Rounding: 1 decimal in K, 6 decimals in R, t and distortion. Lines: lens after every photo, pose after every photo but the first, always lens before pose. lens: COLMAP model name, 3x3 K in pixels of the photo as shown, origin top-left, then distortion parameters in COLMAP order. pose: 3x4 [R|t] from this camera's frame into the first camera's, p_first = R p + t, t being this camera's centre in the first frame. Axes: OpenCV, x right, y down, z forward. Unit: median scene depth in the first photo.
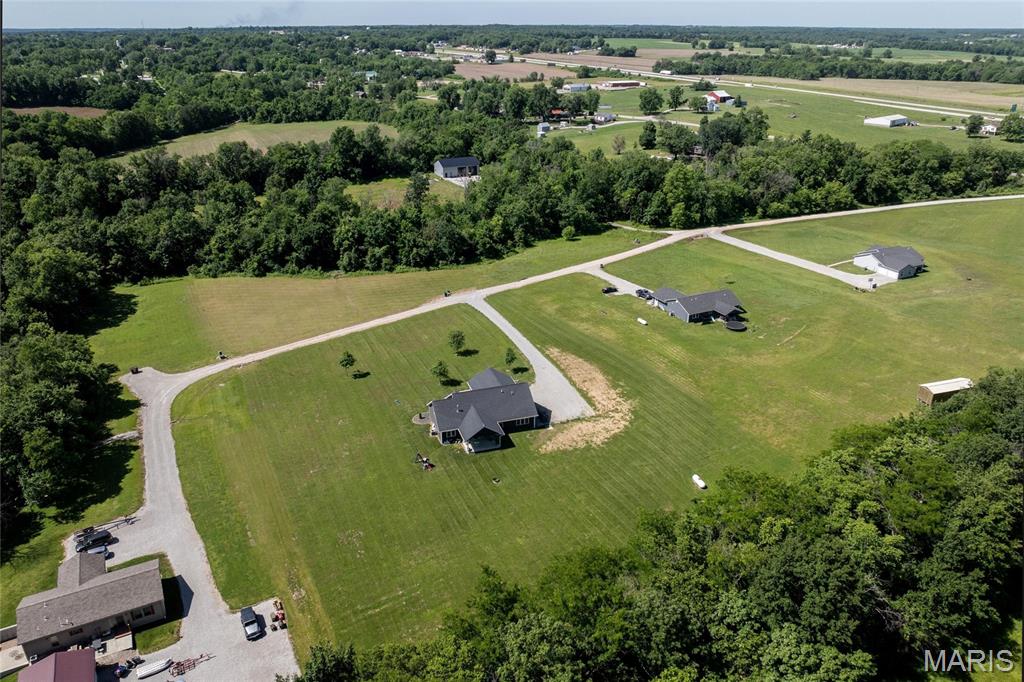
lens RADIAL K [[725.8, 0, 509.9], [0, 725.8, 338.7], [0, 0, 1]] dist [-0.023146, -0.009651]
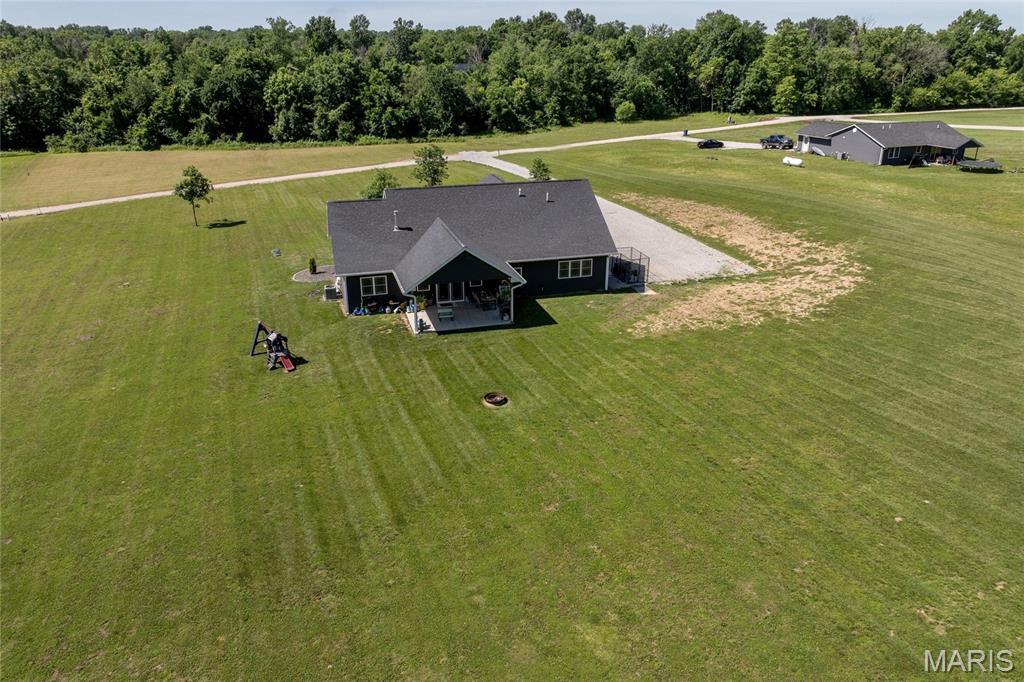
lens RADIAL K [[720.5, 0, 512.0], [0, 720.5, 341.0], [0, 0, 1]] dist [-0.034595, -0.001509]
pose [[0.999471, 0.017016, -0.027724, -0.002309], [-0.017748, 0.999494, -0.026387, 0.095879], [0.027261, 0.026866, 0.999267, 0.378912]]
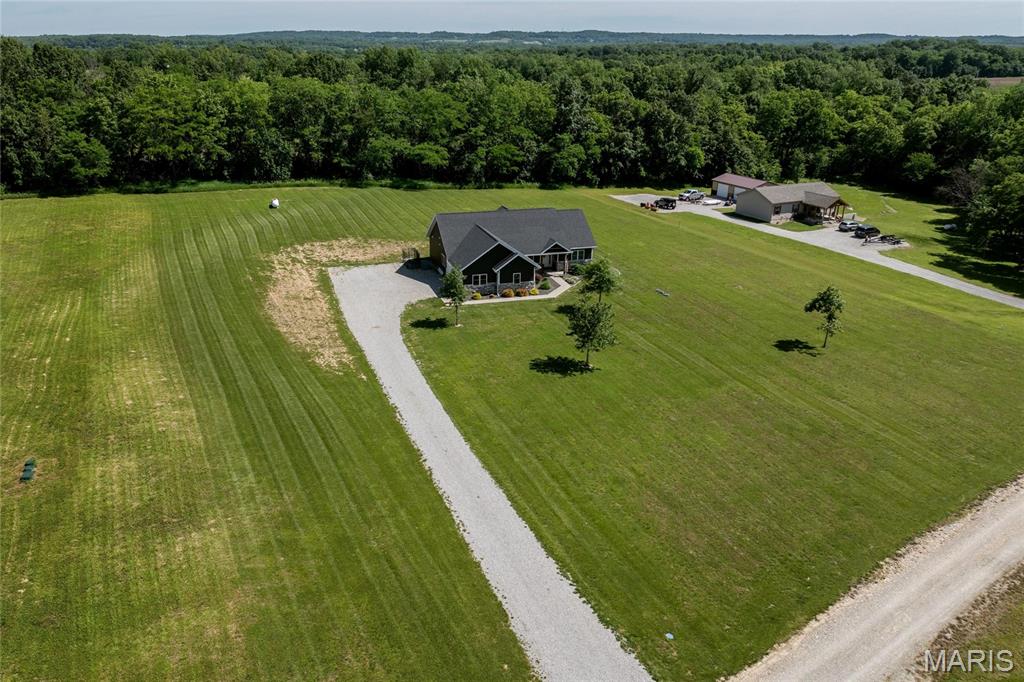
lens RADIAL K [[768.5, 0, 475.7], [0, 768.5, 366.2], [0, 0, 1]] dist [-0.028586, -0.004159]
pose [[-0.999213, -0.019037, 0.034788, -0.020405], [0.012305, 0.685107, 0.728339, -0.196127], [-0.037698, 0.728194, -0.684334, 0.935972]]
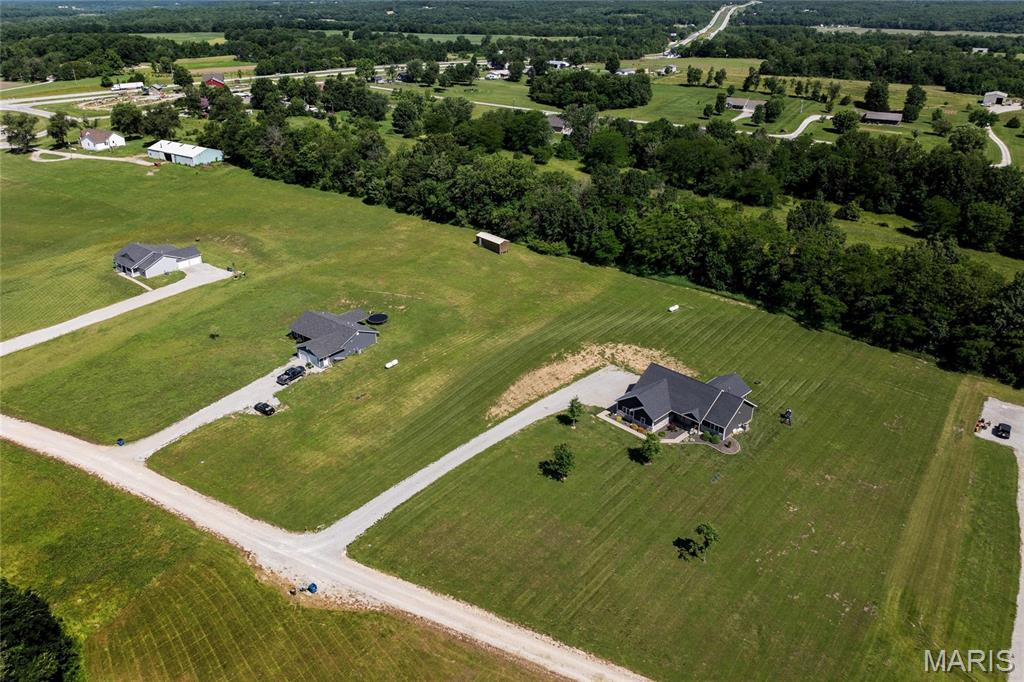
lens RADIAL K [[725.8, 0, 509.9], [0, 725.8, 338.7], [0, 0, 1]] dist [-0.023146, -0.009651]
pose [[-0.441764, -0.385398, 0.810131, -0.409167], [0.359774, 0.751124, 0.553512, -0.349930], [-0.821832, 0.535986, -0.193163, 0.811008]]
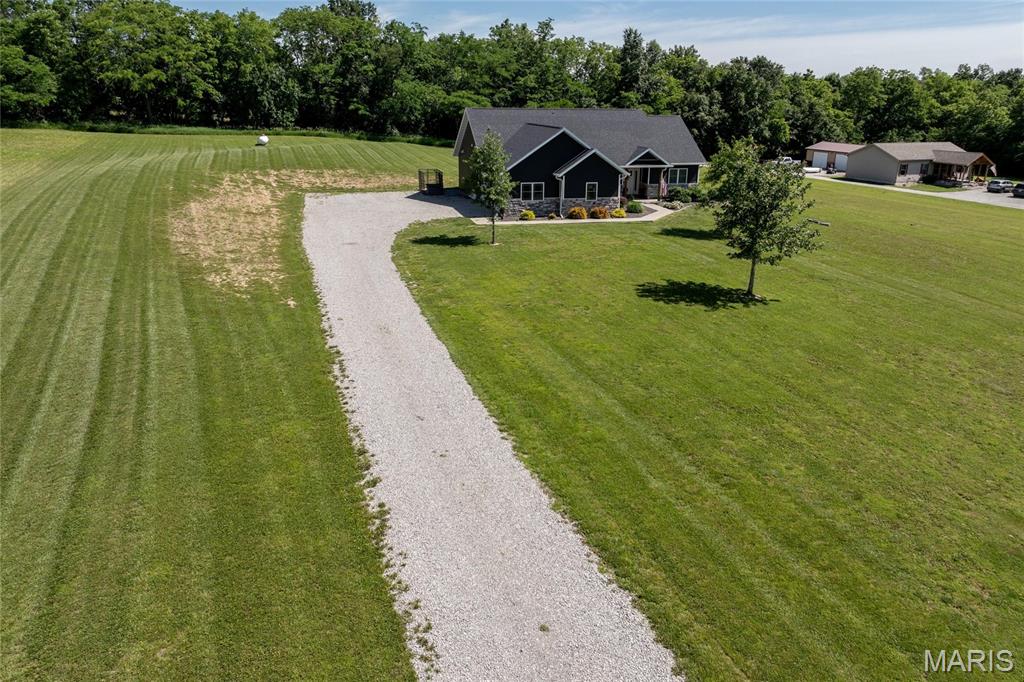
lens RADIAL K [[720.5, 0, 512.0], [0, 720.5, 341.0], [0, 0, 1]] dist [-0.034595, -0.001509]
pose [[-0.998480, -0.027133, 0.047976, -0.014221], [0.012454, 0.736852, 0.675939, -0.069940], [-0.053692, 0.675509, -0.735394, 0.843431]]
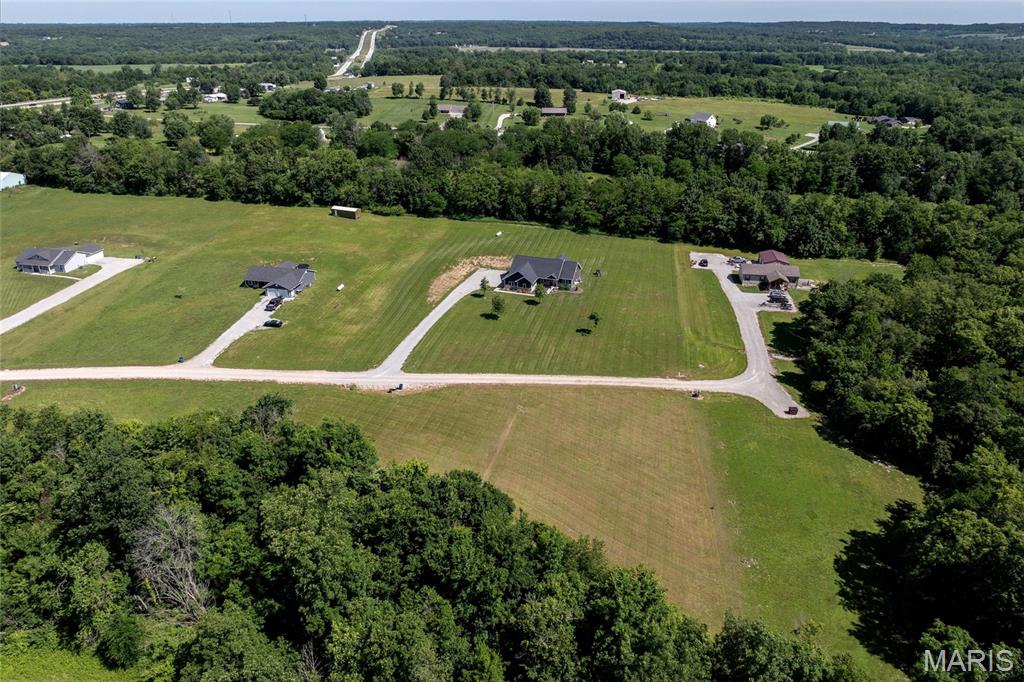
lens RADIAL K [[711.5, 0, 512.0], [0, 711.5, 341.0], [0, 0, 1]] dist [-0.034156, -0.001146]
pose [[-0.797955, -0.249067, 0.548847, -0.511672], [0.241070, 0.702720, 0.669380, -0.499000], [-0.552406, 0.666446, -0.500696, 1.145018]]
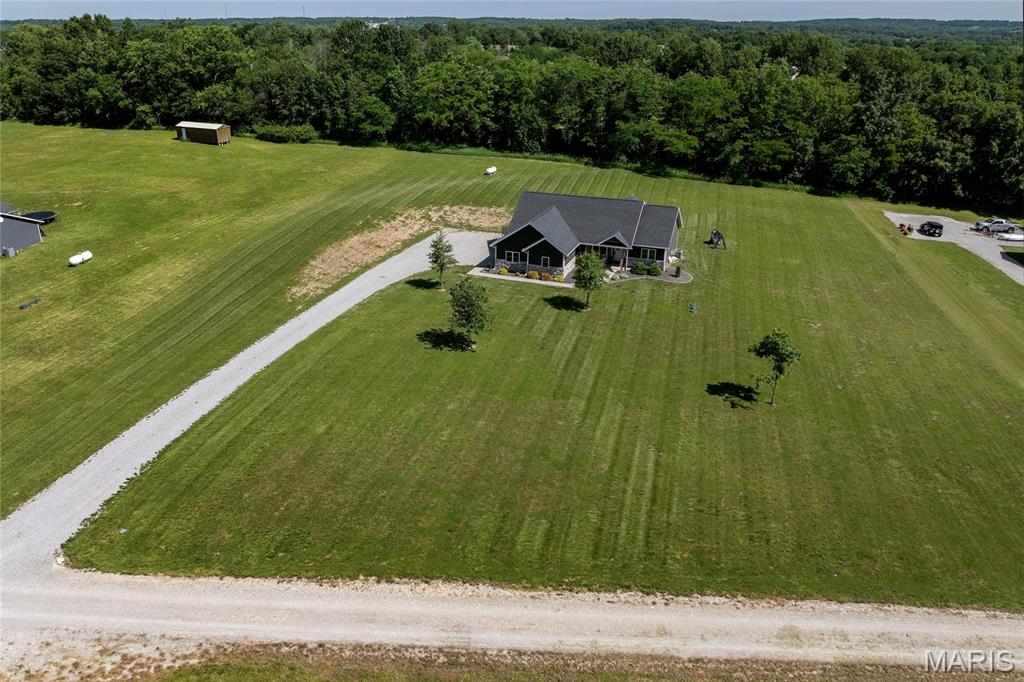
lens RADIAL K [[739.0, 0, 489.5], [0, 739.0, 364.1], [0, 0, 1]] dist [-0.030794, -0.008687]
pose [[-0.770898, -0.269040, 0.577350, -0.224905], [0.254078, 0.701298, 0.666052, -0.166891], [-0.584089, 0.660150, -0.472272, 0.869850]]
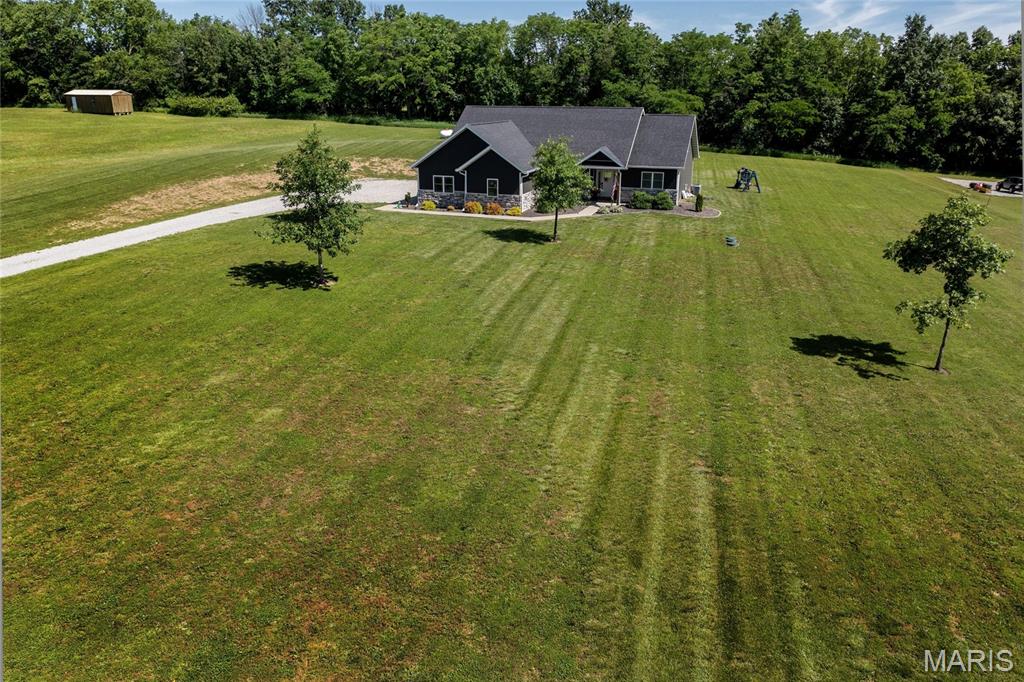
lens RADIAL K [[711.5, 0, 512.0], [0, 711.5, 341.0], [0, 0, 1]] dist [-0.034156, -0.001146]
pose [[-0.791282, -0.201982, 0.577128, -0.166909], [0.245530, 0.759465, 0.602435, -0.051179], [-0.559989, 0.618398, -0.551358, 0.799441]]
